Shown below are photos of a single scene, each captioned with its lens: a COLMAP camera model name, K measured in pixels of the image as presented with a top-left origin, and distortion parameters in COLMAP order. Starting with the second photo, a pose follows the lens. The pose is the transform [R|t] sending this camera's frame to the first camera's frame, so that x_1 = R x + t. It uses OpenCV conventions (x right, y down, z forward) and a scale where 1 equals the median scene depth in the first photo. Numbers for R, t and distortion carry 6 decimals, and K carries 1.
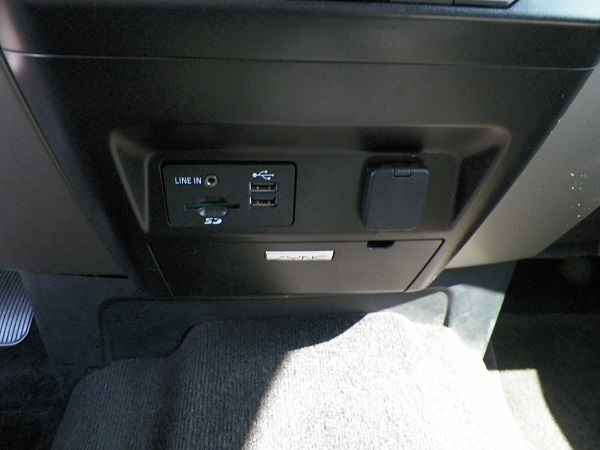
lens RADIAL K [[441.5, 0, 302.7], [0, 441.5, 225.3], [0, 0, 1]] dist [0.017363, -0.006608]
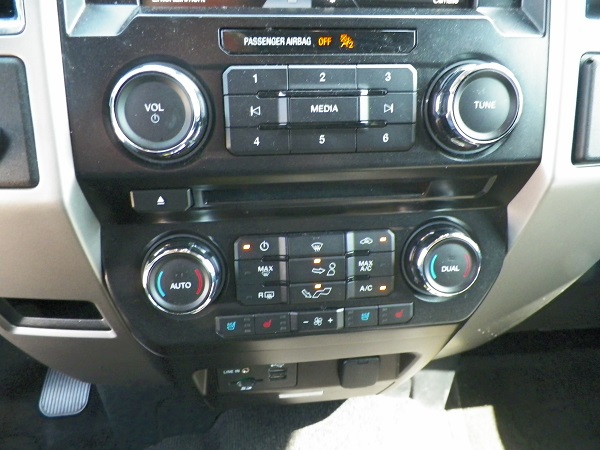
lens RADIAL K [[441.5, 0, 297.2], [0, 441.5, 224.7], [0, 0, 1]] dist [0.017363, -0.006608]
pose [[0.999187, -0.040186, 0.003132, -0.001190], [0.040053, 0.998592, 0.034786, -0.356584], [-0.004526, -0.034632, 0.999390, -0.313585]]
